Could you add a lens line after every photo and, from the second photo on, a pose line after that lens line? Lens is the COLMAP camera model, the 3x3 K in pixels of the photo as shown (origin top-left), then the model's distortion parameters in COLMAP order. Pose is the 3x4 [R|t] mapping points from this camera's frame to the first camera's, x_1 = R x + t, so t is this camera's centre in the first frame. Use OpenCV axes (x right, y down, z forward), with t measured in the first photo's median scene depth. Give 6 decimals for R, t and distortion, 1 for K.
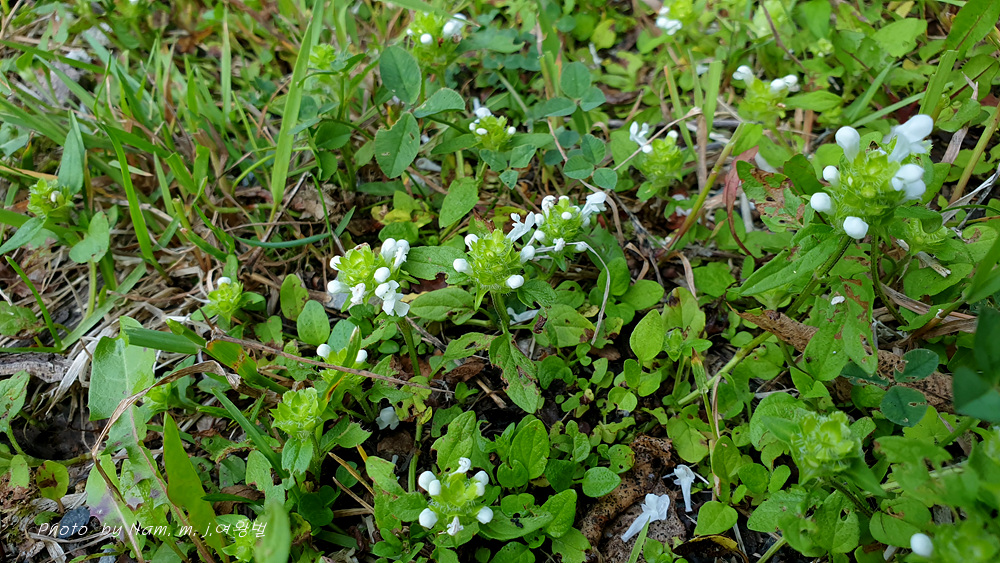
lens RADIAL K [[793.7, 0, 500.0], [0, 793.7, 281.5], [0, 0, 1]] dist [-0.004413, -0.004609]
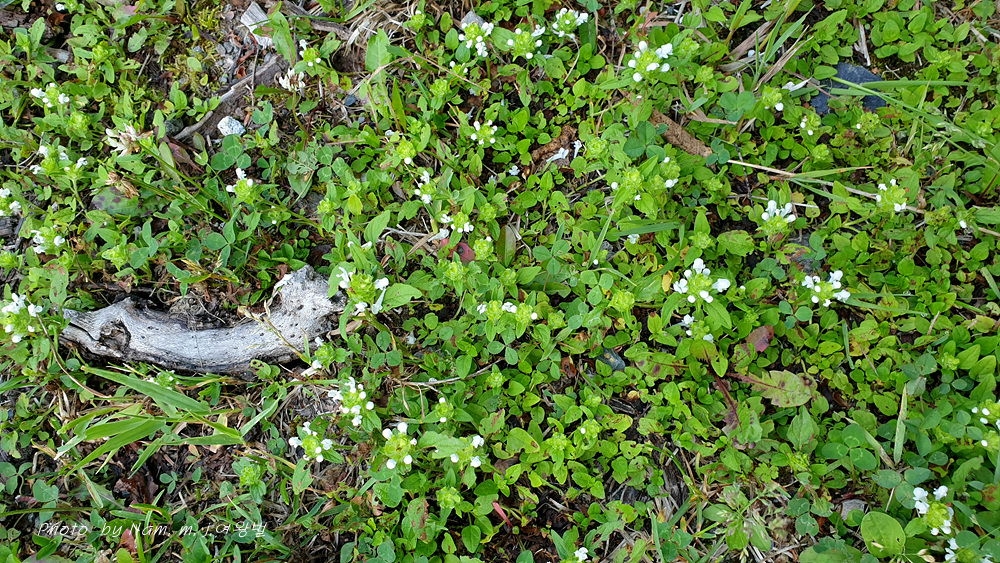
lens RADIAL K [[793.7, 0, 500.0], [0, 793.7, 281.5], [0, 0, 1]] dist [-0.004413, -0.004609]
pose [[0.957795, 0.274955, -0.083839, 0.336577], [-0.200395, 0.847790, 0.491014, -0.607809], [0.206085, -0.453489, 0.867108, -1.524818]]
